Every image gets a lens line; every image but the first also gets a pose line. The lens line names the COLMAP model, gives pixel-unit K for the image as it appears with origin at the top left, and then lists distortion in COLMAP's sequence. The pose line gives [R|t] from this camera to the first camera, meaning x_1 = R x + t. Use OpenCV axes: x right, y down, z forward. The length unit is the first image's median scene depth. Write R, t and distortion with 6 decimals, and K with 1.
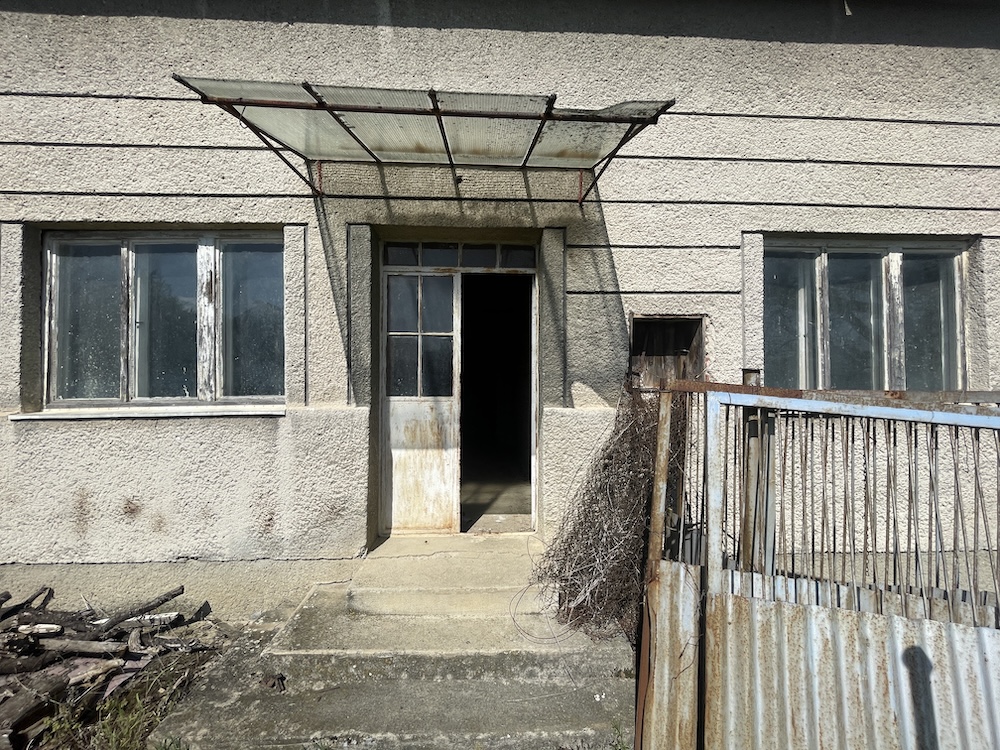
lens RADIAL K [[407.4, 0, 504.3], [0, 407.4, 376.5], [0, 0, 1]] dist [-0.002003, -0.000374]
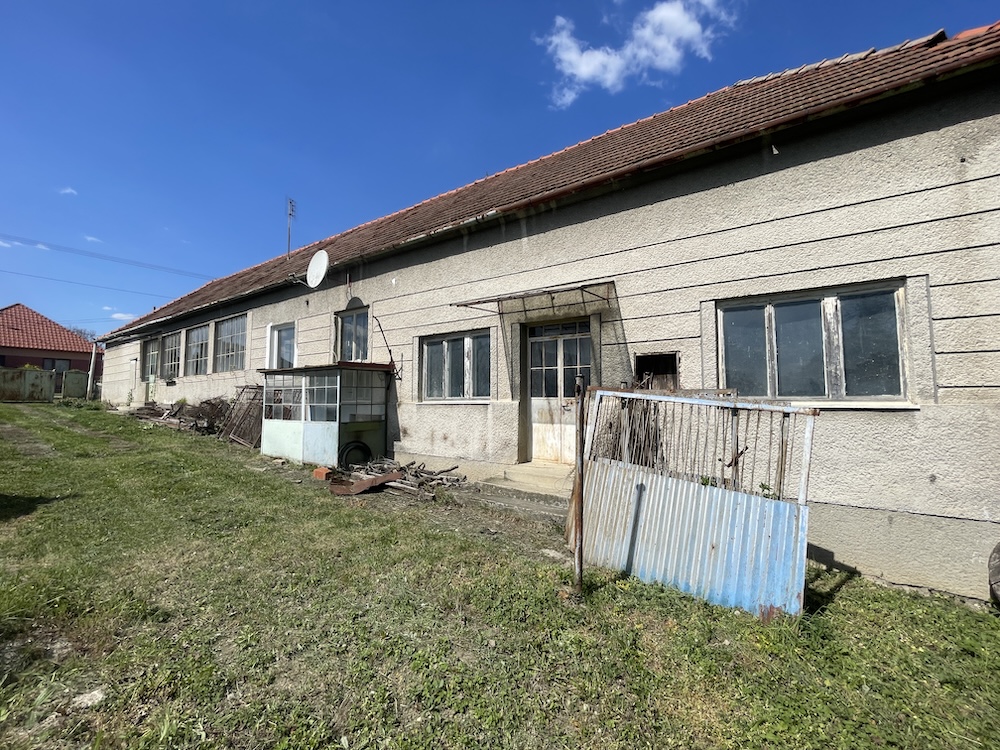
lens RADIAL K [[407.4, 0, 498.6], [0, 407.4, 372.0], [0, 0, 1]] dist [-0.002003, -0.000374]
pose [[0.797524, -0.037266, -0.602135, 0.959367], [0.005317, 0.998486, -0.054754, 0.034012], [0.603264, 0.040466, 0.796515, -0.911446]]
